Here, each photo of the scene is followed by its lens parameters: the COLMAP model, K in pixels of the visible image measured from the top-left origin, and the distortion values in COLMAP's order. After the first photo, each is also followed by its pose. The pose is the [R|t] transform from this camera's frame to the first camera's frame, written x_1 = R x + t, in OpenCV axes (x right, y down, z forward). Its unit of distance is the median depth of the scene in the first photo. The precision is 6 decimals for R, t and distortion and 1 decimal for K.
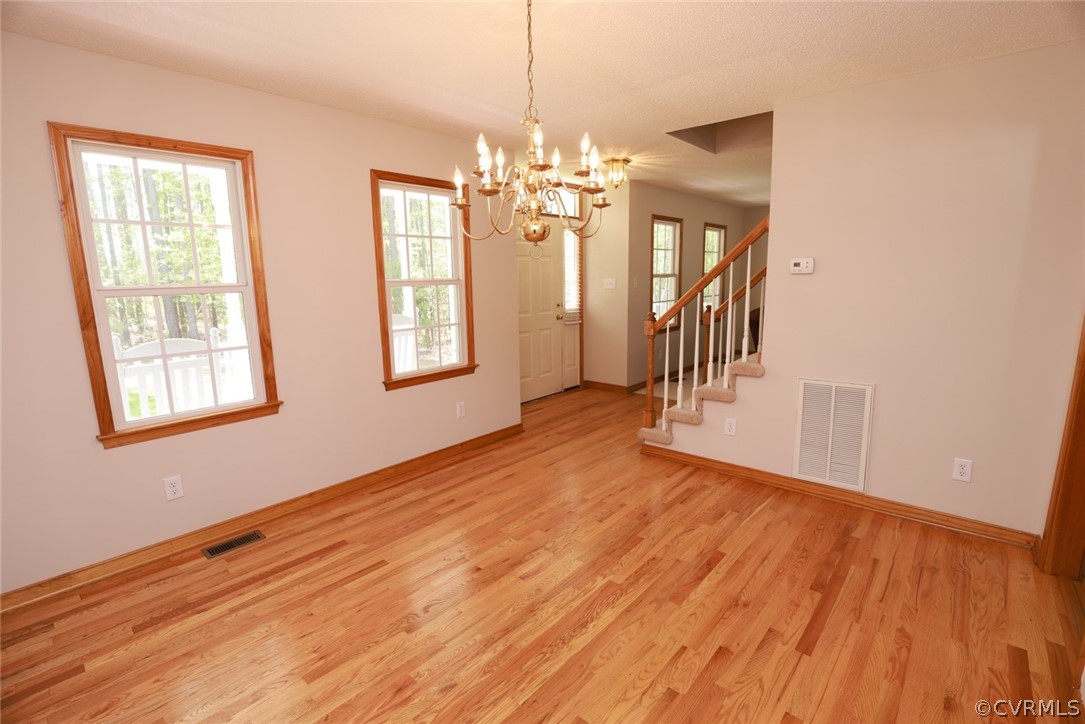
lens RADIAL K [[495.6, 0, 547.8], [0, 495.6, 364.4], [0, 0, 1]] dist [-0.033957, 0.003924]
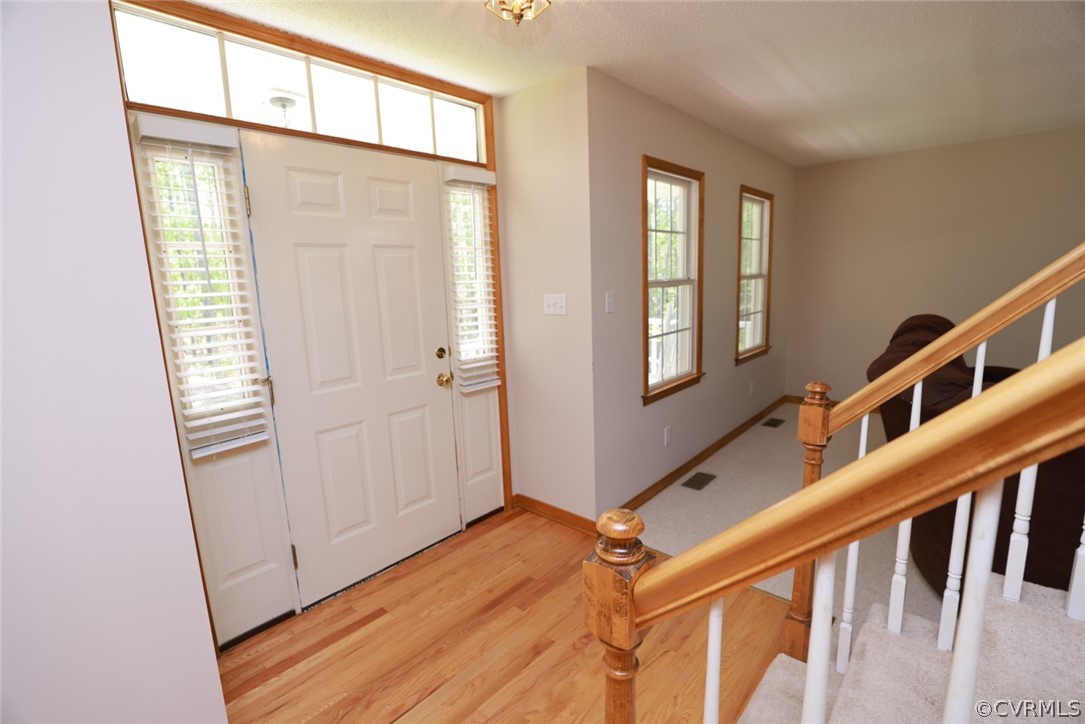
lens RADIAL K [[495.6, 0, 547.8], [0, 495.6, 364.4], [0, 0, 1]] dist [-0.033957, 0.003924]
pose [[0.999846, -0.016843, -0.004960, 0.115353], [0.016835, 0.999857, -0.001619, -0.101464], [0.004987, 0.001535, 0.999986, 0.512502]]
